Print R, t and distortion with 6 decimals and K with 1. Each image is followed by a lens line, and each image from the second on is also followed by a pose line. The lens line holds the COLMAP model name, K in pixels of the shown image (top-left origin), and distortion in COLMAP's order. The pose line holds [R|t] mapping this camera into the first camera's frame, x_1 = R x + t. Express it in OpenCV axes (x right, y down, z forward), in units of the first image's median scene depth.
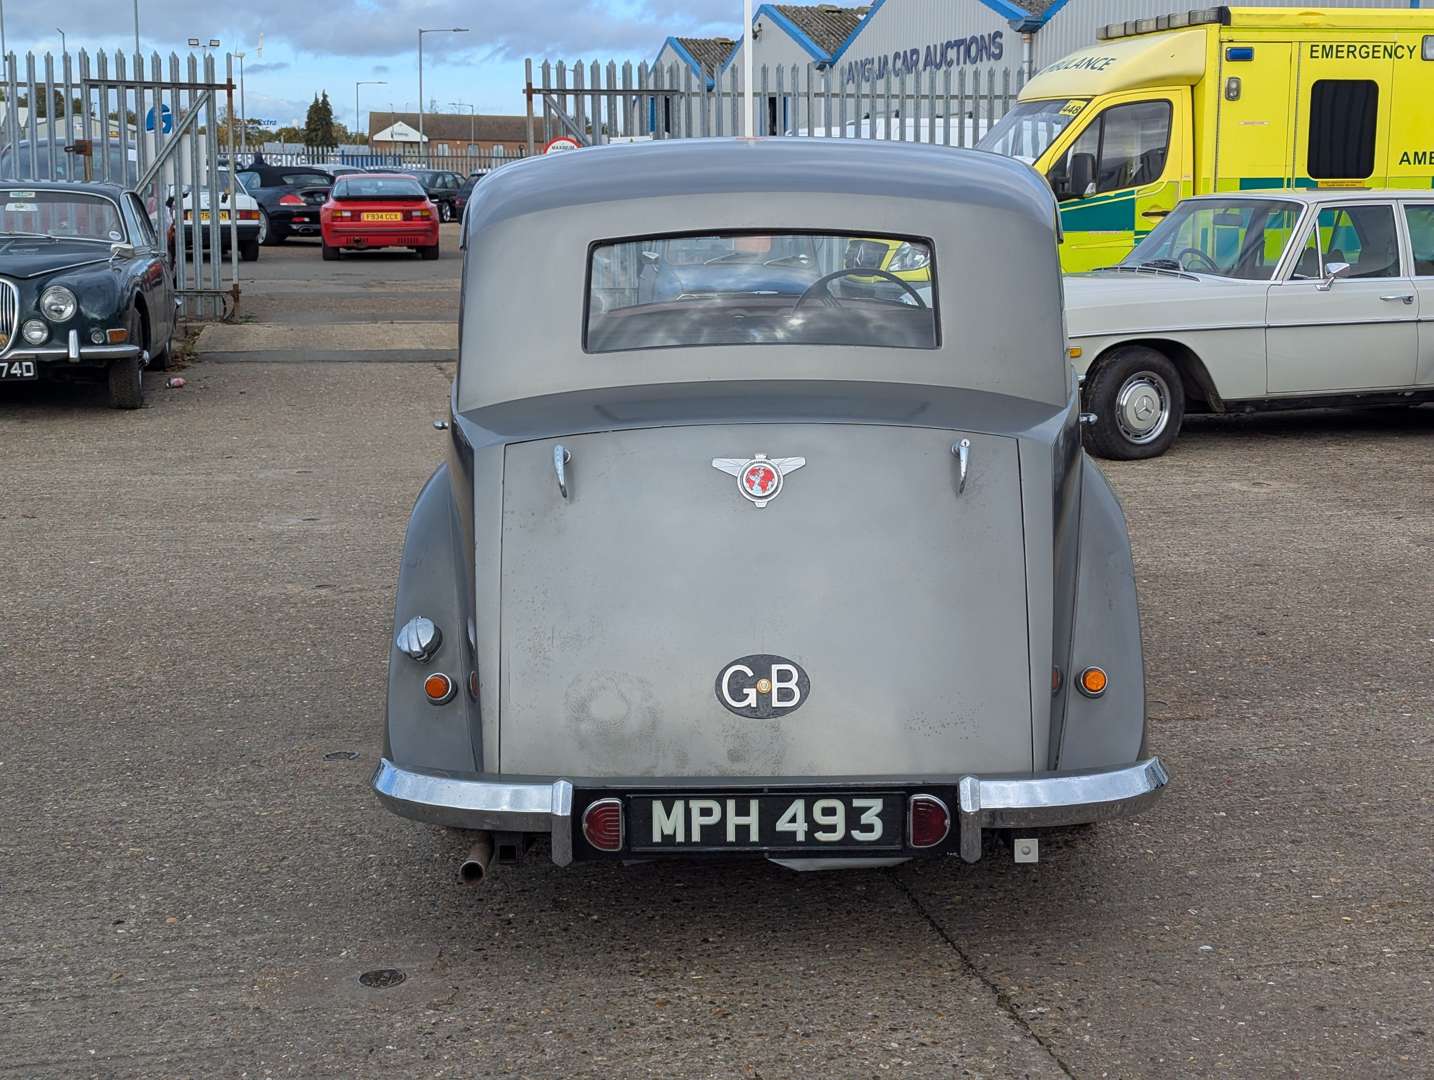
lens RADIAL K [[2018.6, 0, 748.6], [0, 2018.6, 542.4], [0, 0, 1]] dist [0.046796, 0.000000]
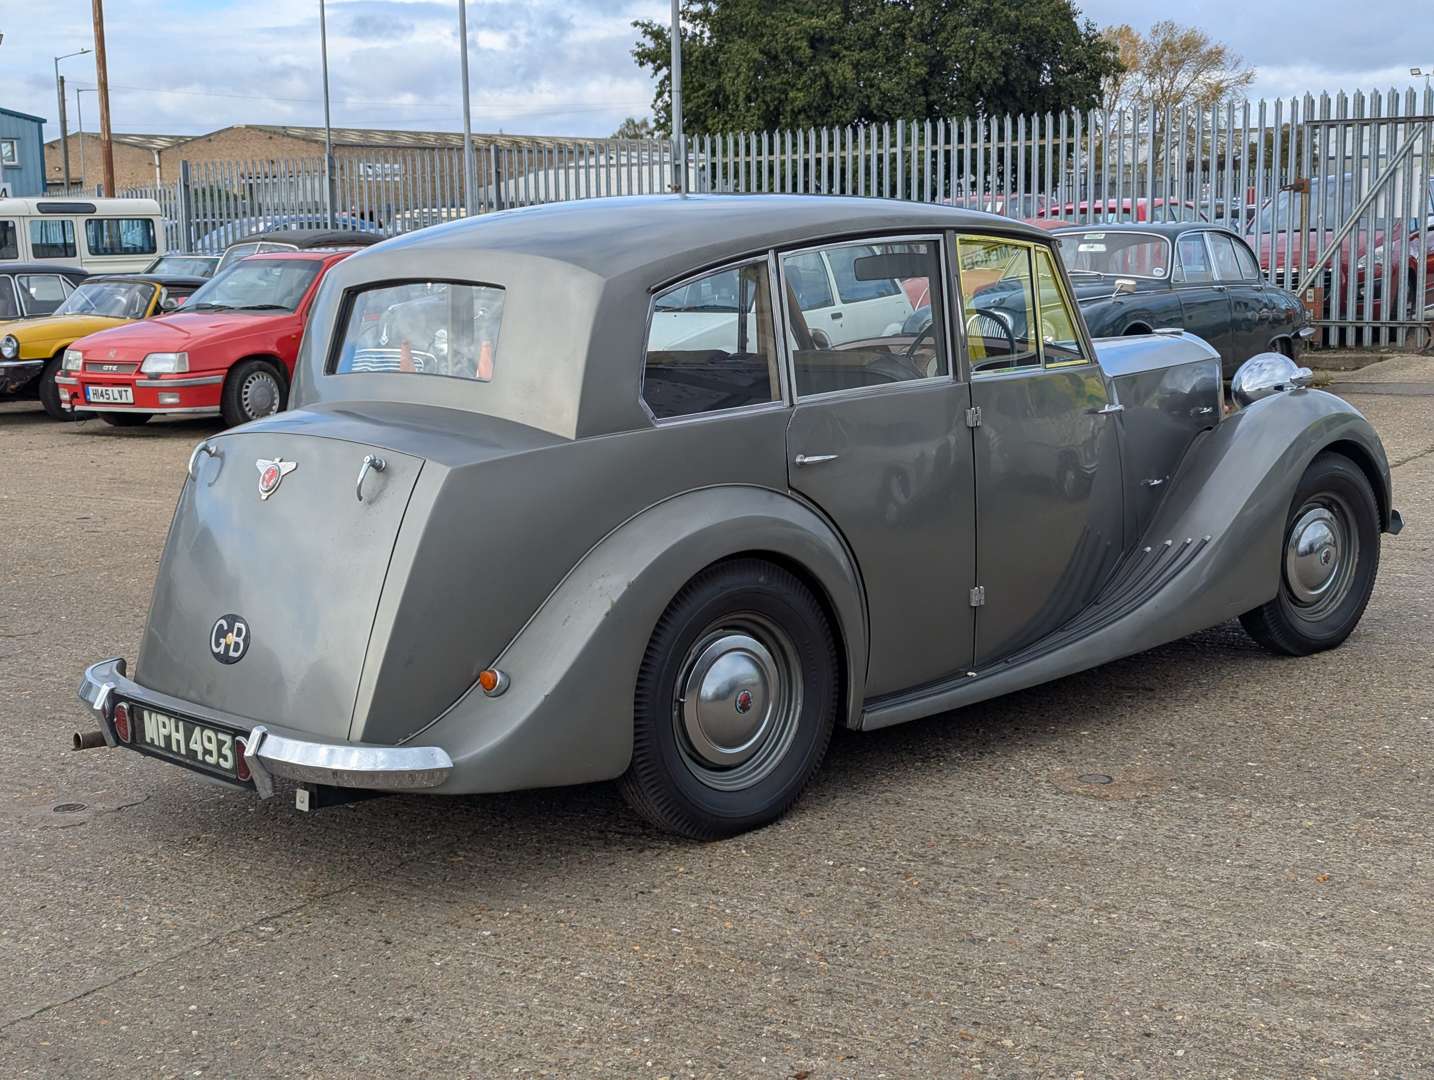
lens RADIAL K [[2018.6, 0, 718.8], [0, 2018.6, 535.9], [0, 0, 1]] dist [0.046796, 0.000000]
pose [[0.684359, 0.090018, -0.723567, 0.280158], [-0.102303, 0.994388, 0.026952, -0.014521], [0.721932, 0.055578, 0.689728, 0.083978]]
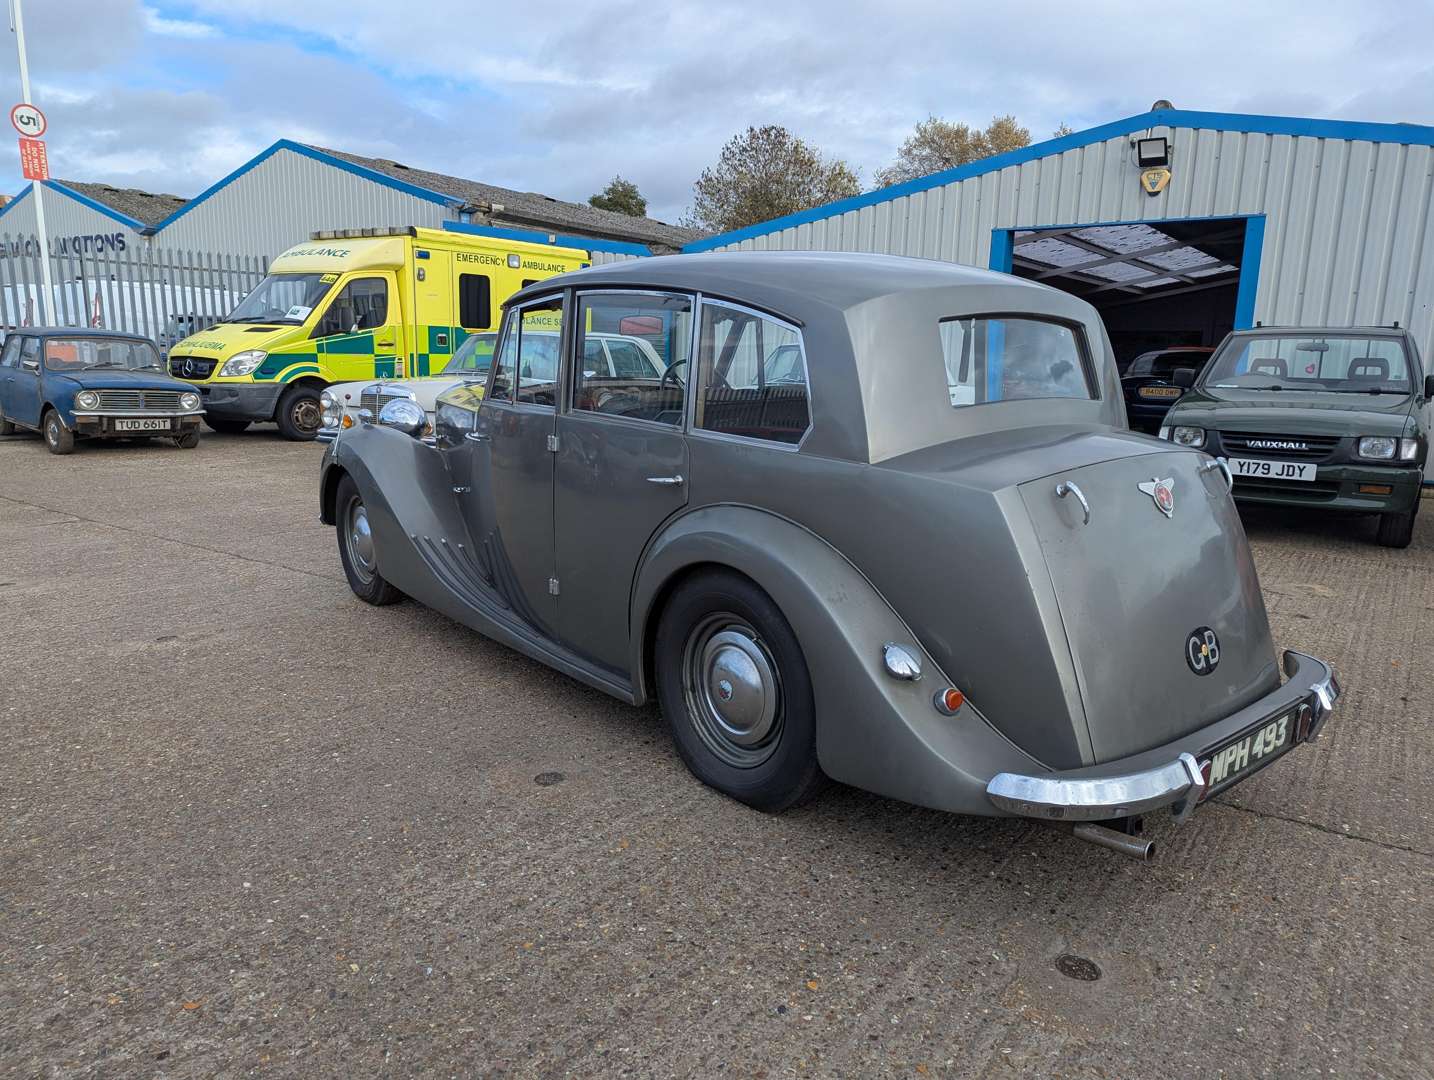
lens RADIAL K [[1006.6, 0, 719.2], [0, 1006.6, 541.6], [0, 0, 1]] dist [0.040080, -0.003670]
pose [[0.750649, -0.104211, 0.652431, -0.165171], [0.091804, 0.994355, 0.053202, -0.016338], [-0.654292, 0.019960, 0.755979, 0.172574]]
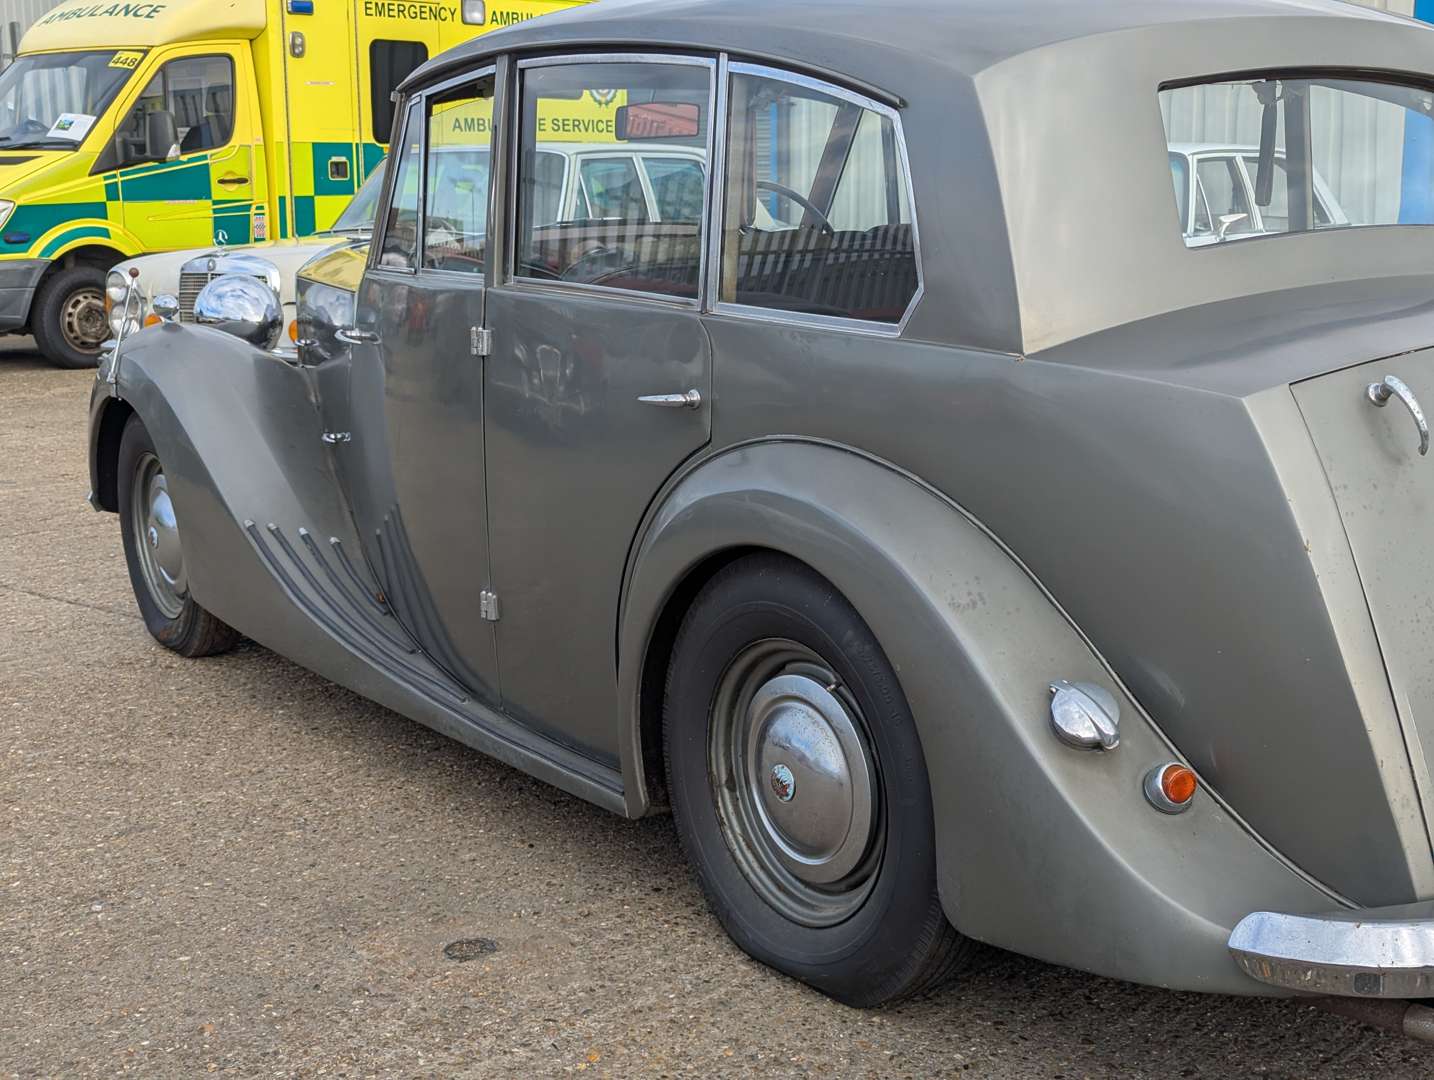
lens RADIAL K [[2018.6, 0, 720.1], [0, 2018.6, 533.7], [0, 0, 1]] dist [0.046796, 0.000000]
pose [[0.806564, -0.109998, 0.580822, -0.165636], [0.112797, 0.993120, 0.031444, -0.010919], [-0.580285, 0.040154, 0.813423, 0.151391]]
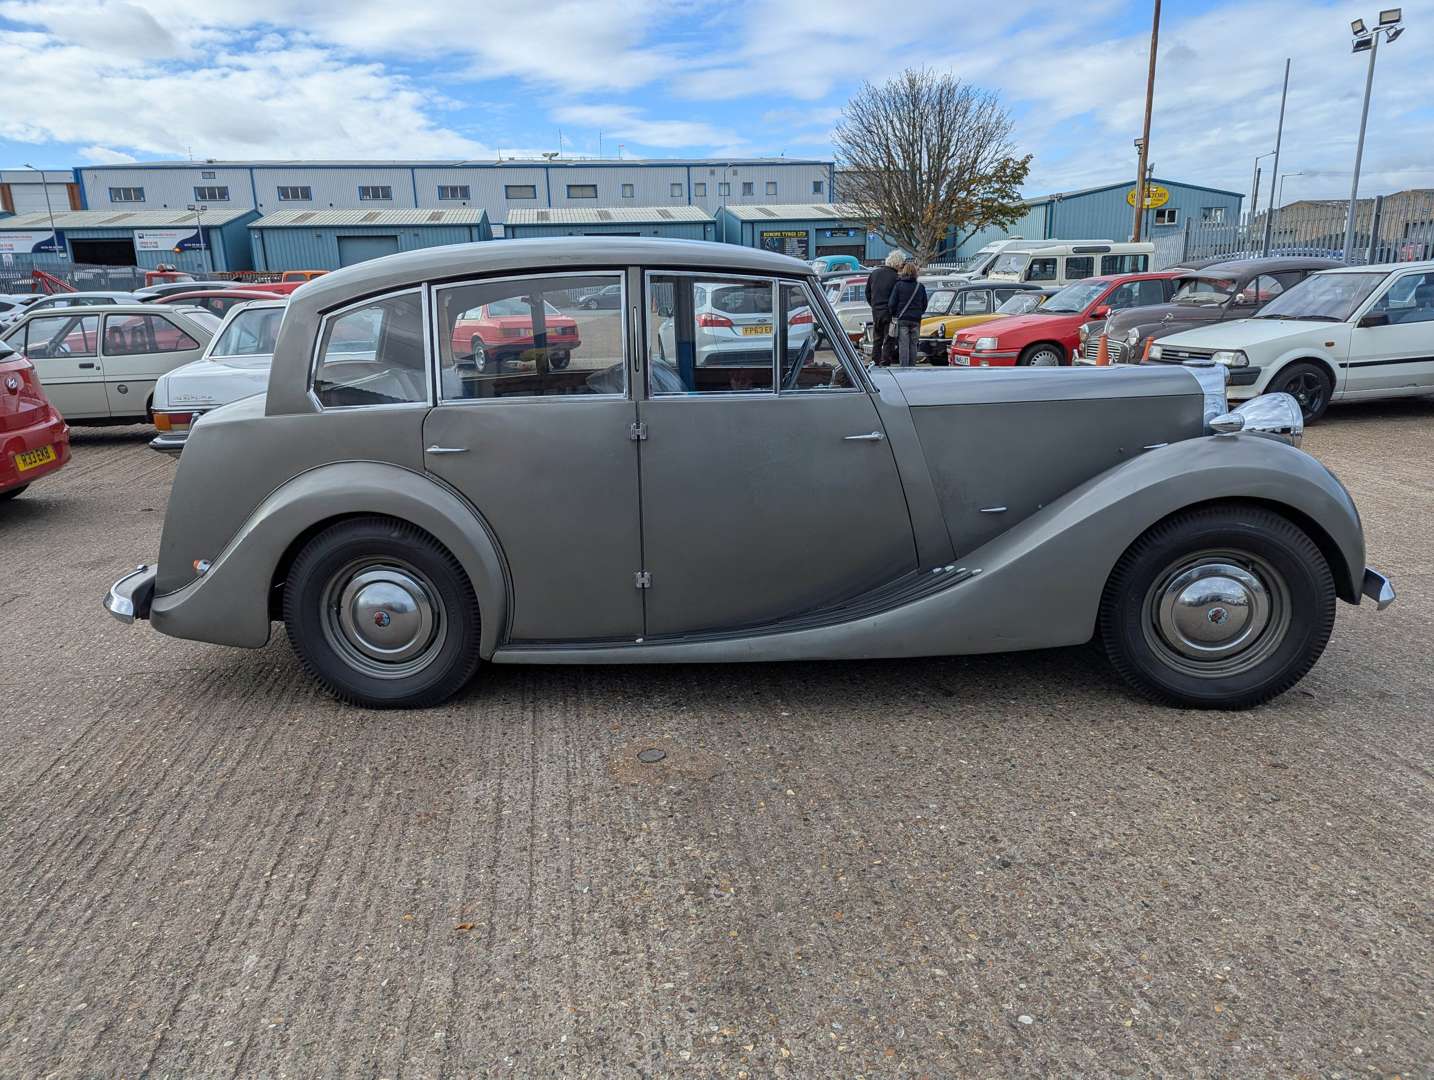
lens RADIAL K [[1013.8, 0, 712.8], [0, 1013.8, 553.3], [0, 0, 1]] dist [0.040827, -0.017189]
pose [[-0.069921, 0.253246, -0.964872, 0.259803], [-0.152564, 0.953146, 0.261224, -0.063425], [0.985817, 0.165470, -0.028008, 0.386259]]
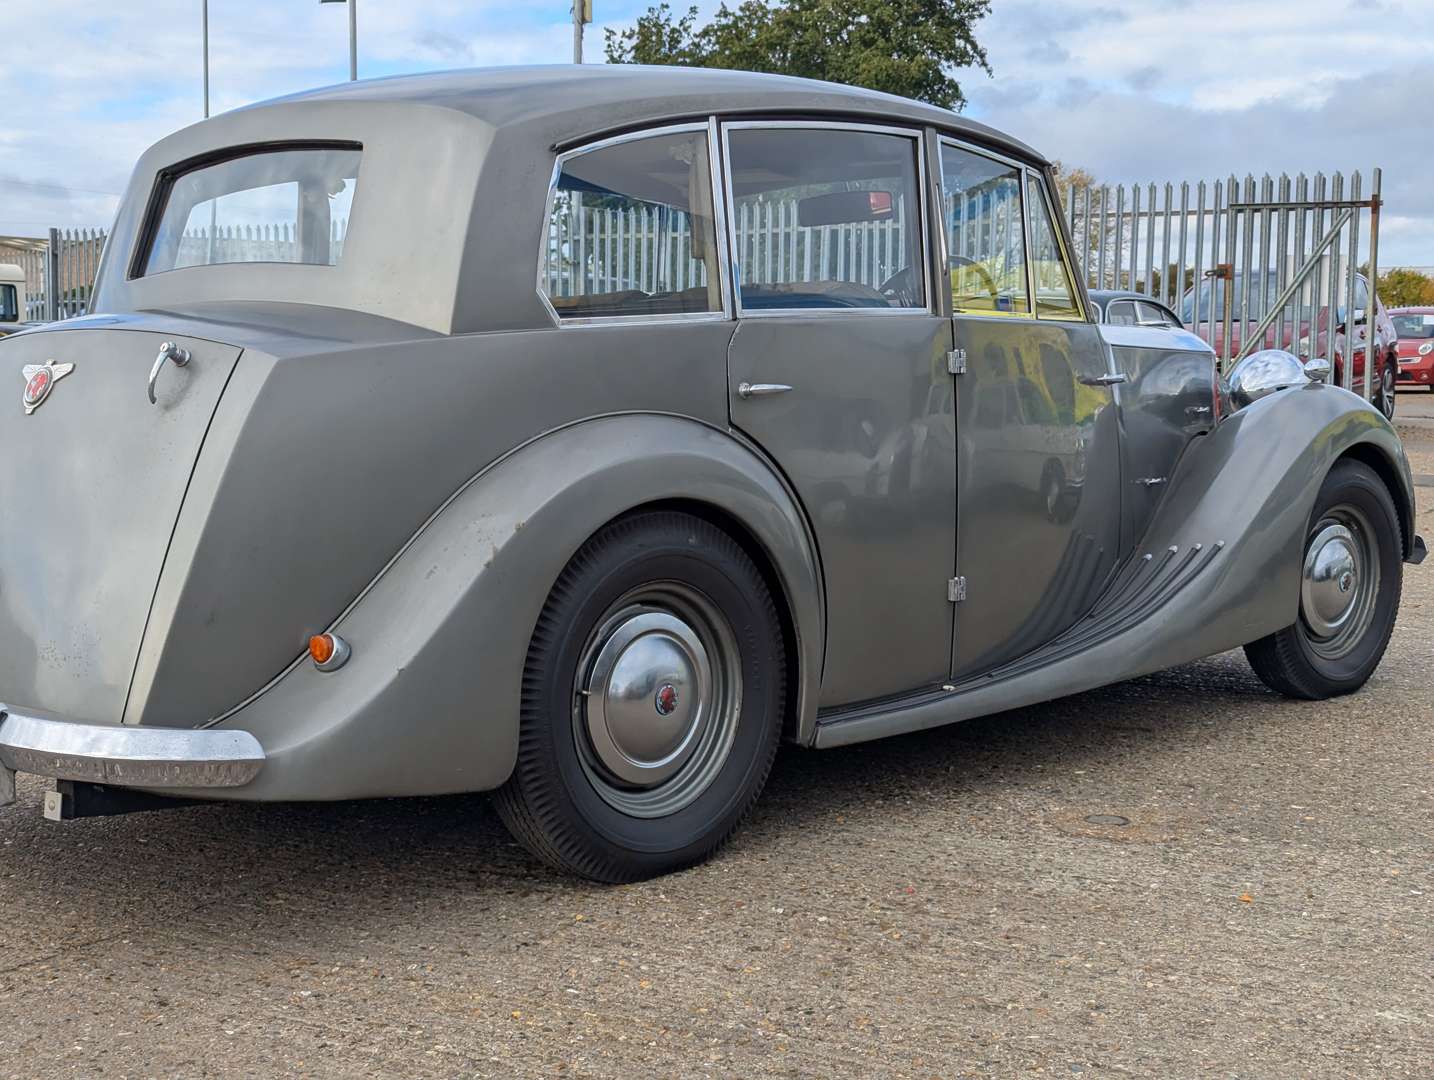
lens RADIAL K [[2018.6, 0, 715.7], [0, 2018.6, 555.4], [0, 0, 1]] dist [0.046796, 0.000000]
pose [[0.721318, 0.066621, -0.689393, 0.224031], [-0.122323, 0.991970, -0.032127, 0.009825], [0.681717, 0.107503, 0.723675, 0.135742]]
